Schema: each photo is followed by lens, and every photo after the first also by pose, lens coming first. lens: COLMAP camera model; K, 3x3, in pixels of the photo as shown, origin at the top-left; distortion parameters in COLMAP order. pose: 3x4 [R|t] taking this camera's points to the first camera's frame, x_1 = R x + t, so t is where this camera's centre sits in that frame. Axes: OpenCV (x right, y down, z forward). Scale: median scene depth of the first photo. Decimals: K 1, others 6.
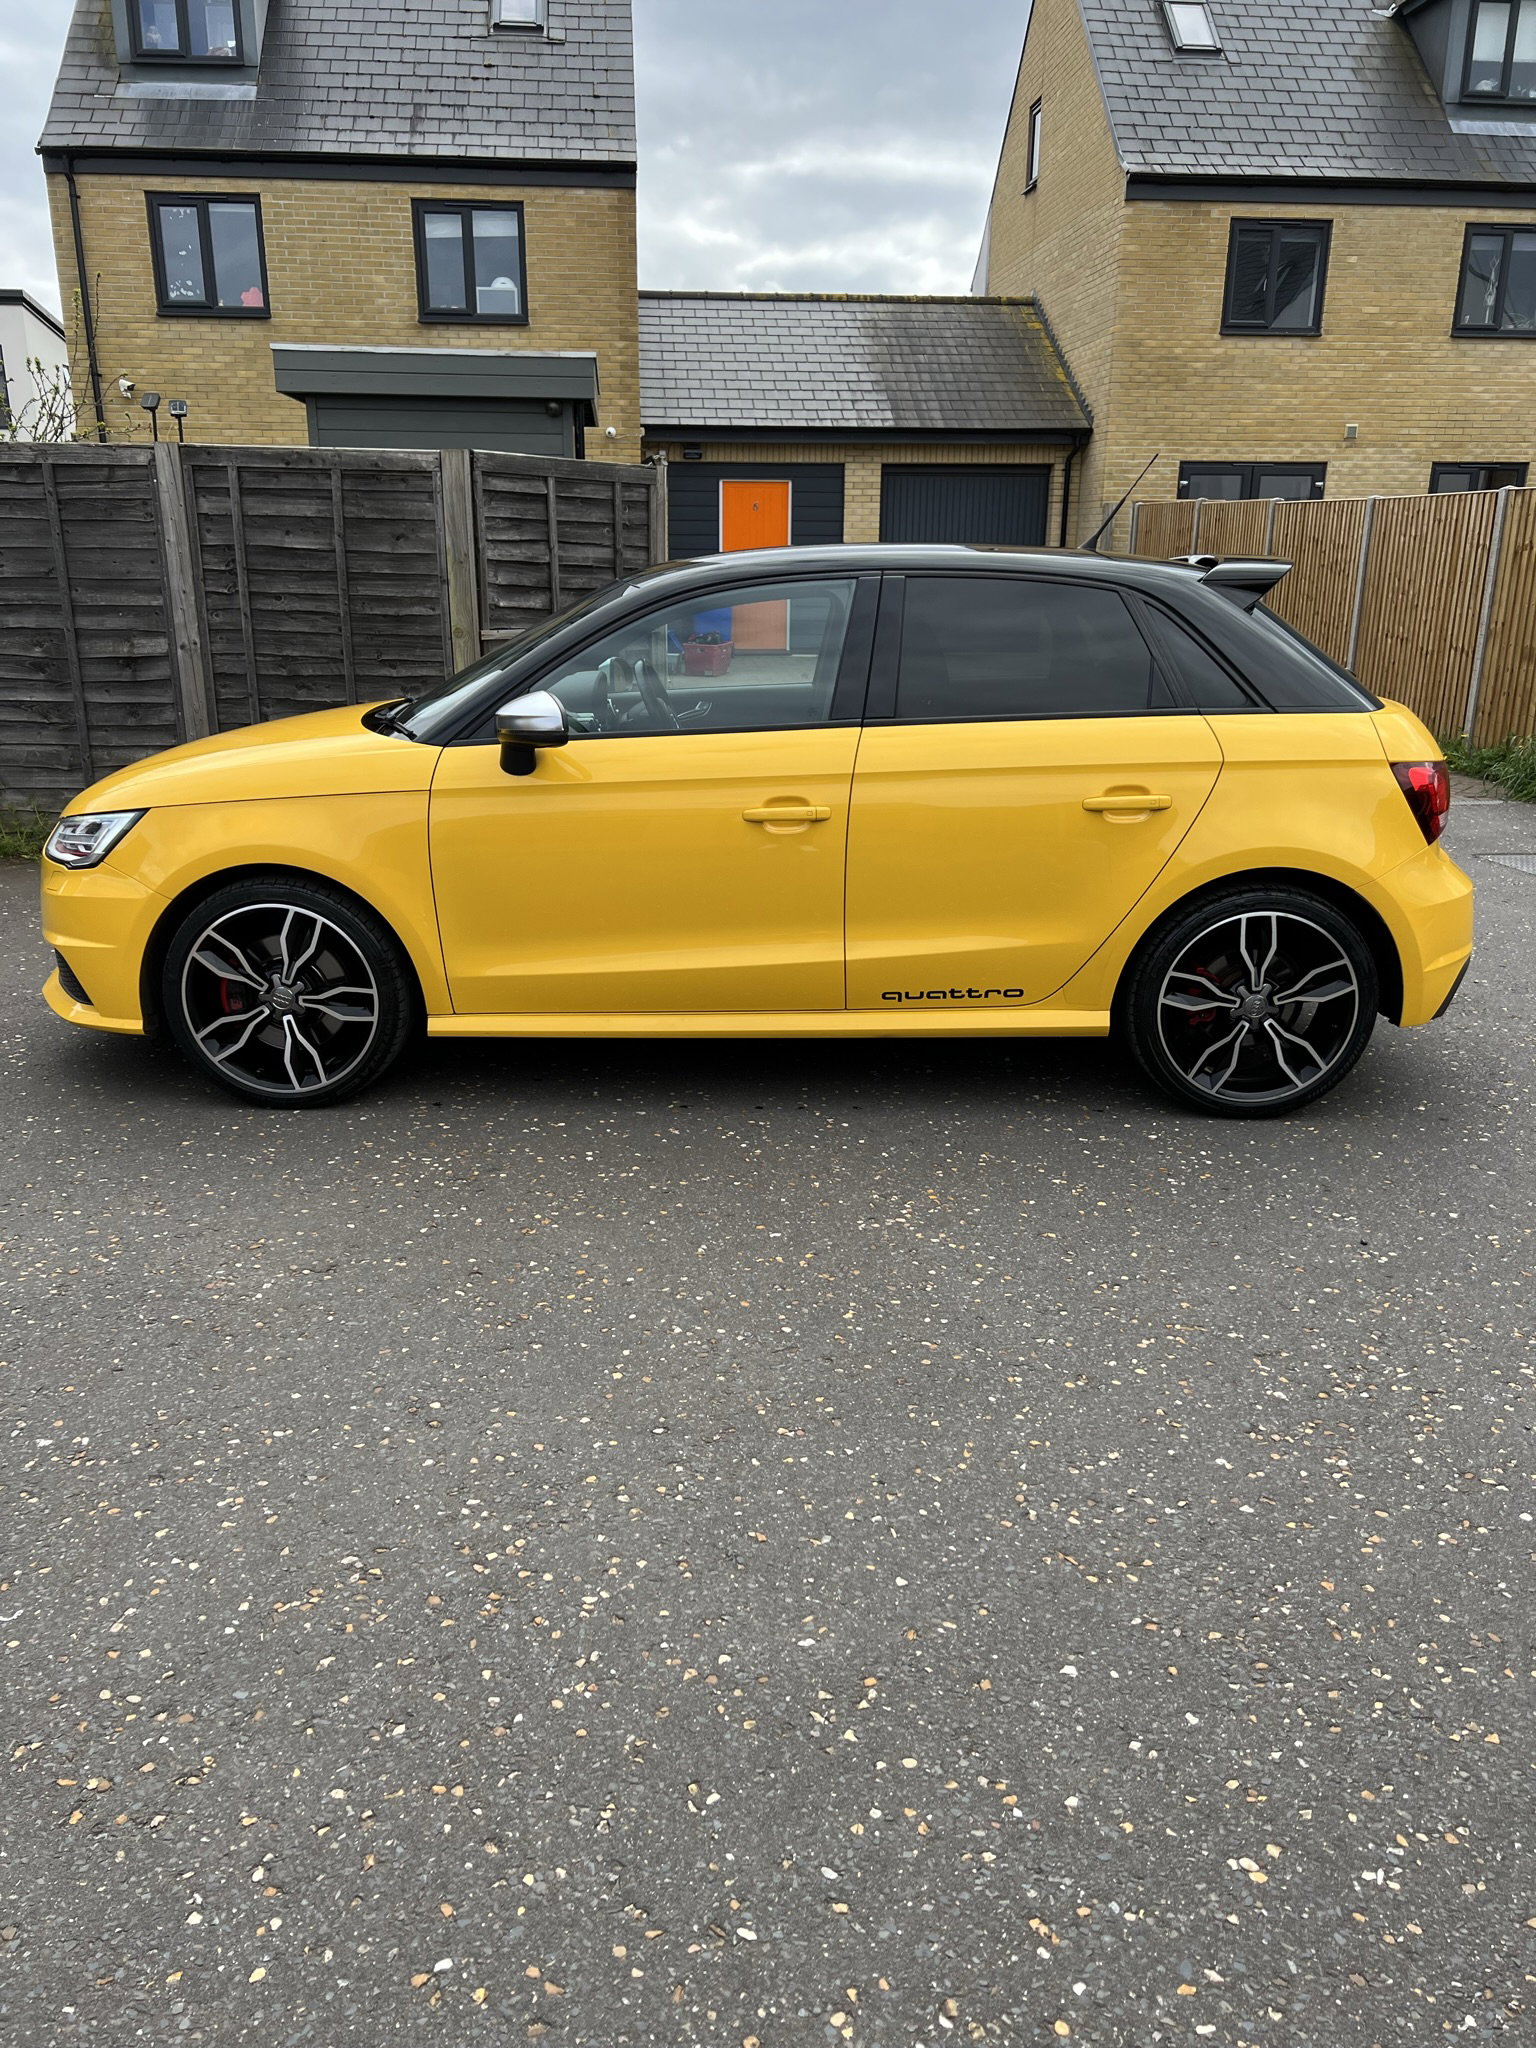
lens RADIAL K [[1533.5, 0, 764.0], [0, 1533.5, 1014.7], [0, 0, 1]] dist [0.047543, -0.062014]
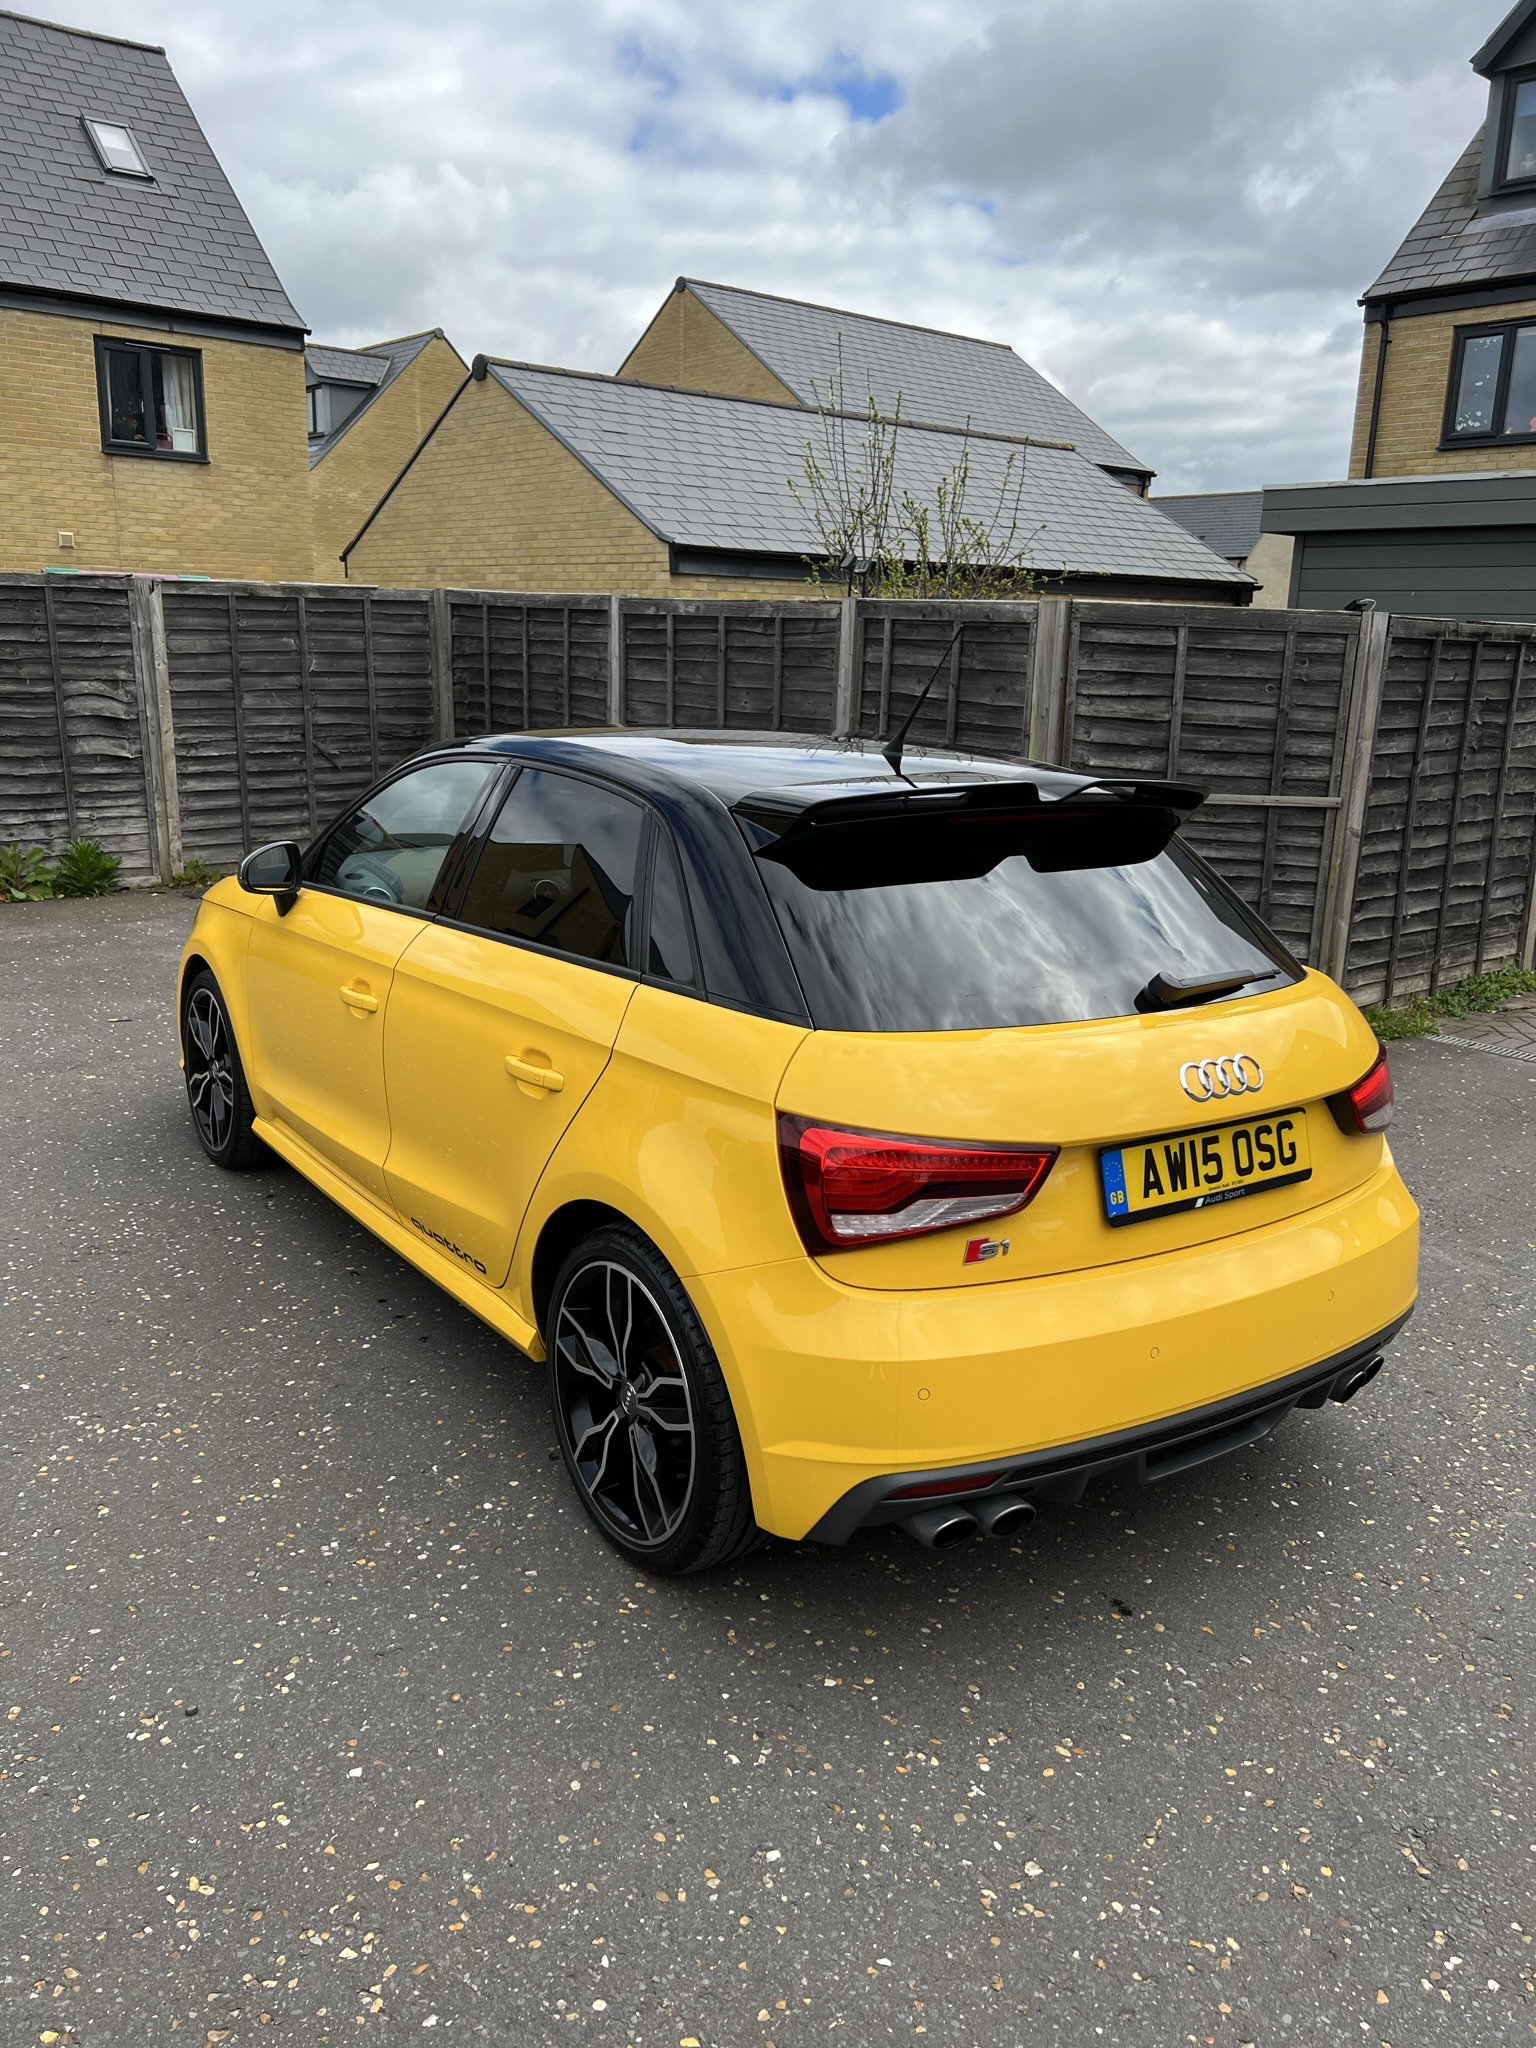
lens RADIAL K [[1533.5, 0, 764.0], [0, 1533.5, 1014.7], [0, 0, 1]] dist [0.047543, -0.062014]
pose [[0.586548, 0.201347, -0.784488, 0.477181], [-0.258484, 0.964489, 0.054281, -0.125199], [0.767559, 0.170939, 0.617764, 0.320815]]
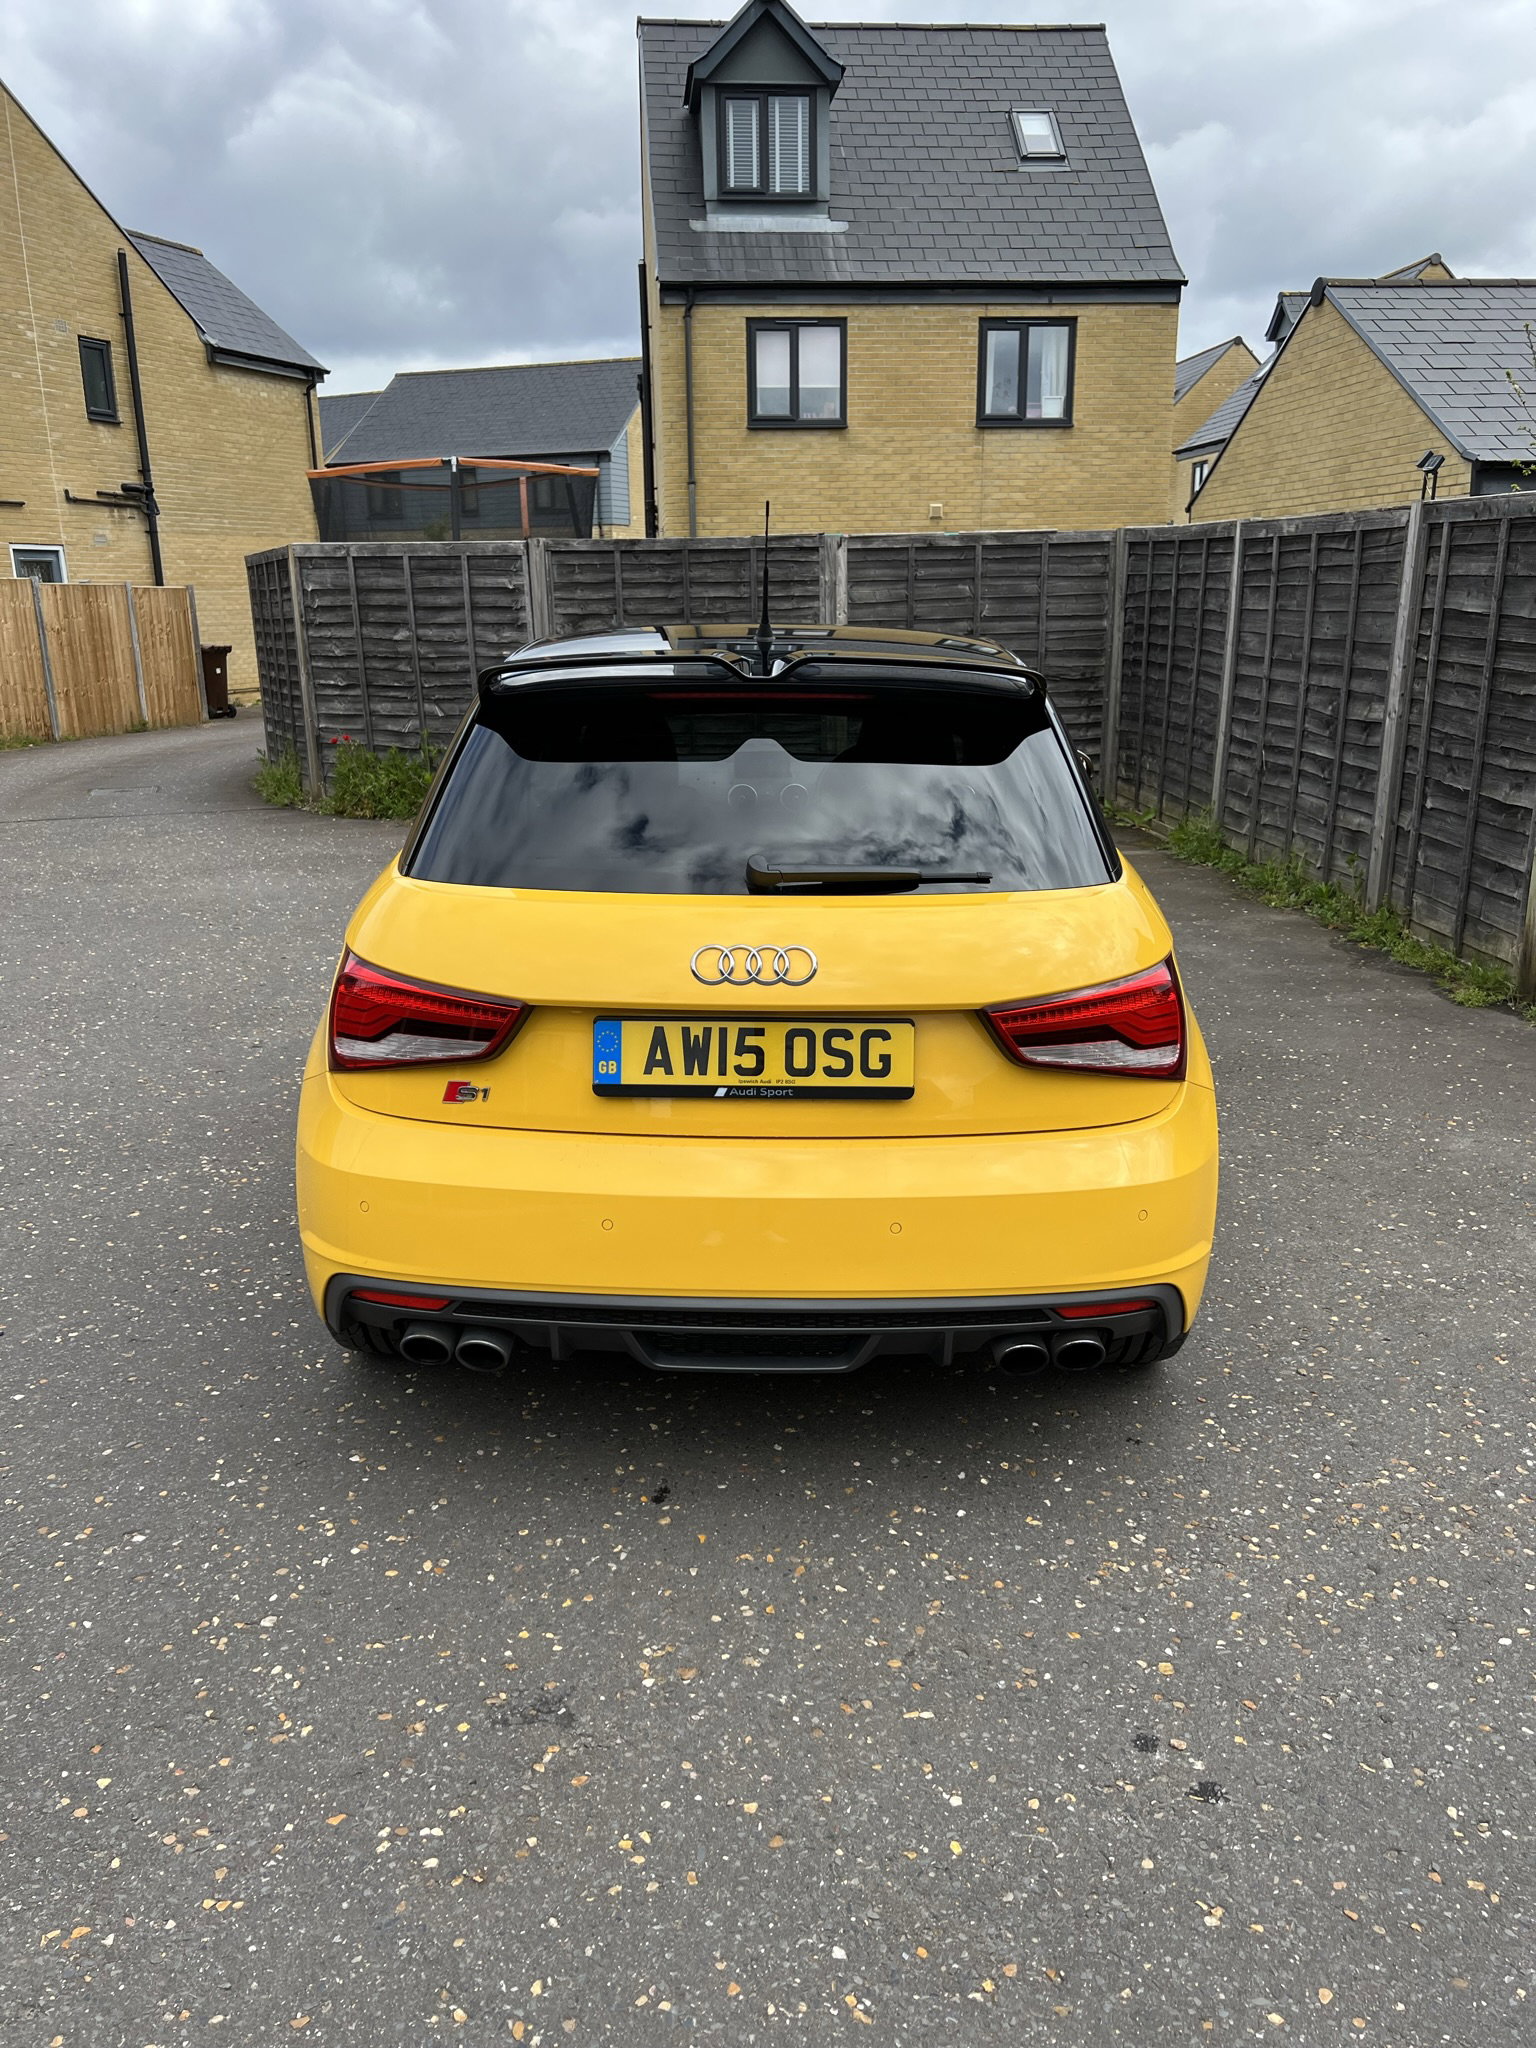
lens RADIAL K [[1530.7, 0, 768.0], [0, 1530.7, 1024.0], [0, 0, 1]] dist [0.046428, -0.068192]
pose [[0.001779, 0.261849, -0.965107, 0.589552], [-0.280182, 0.926583, 0.250881, -0.193185], [0.959945, 0.269960, 0.075014, 0.614824]]
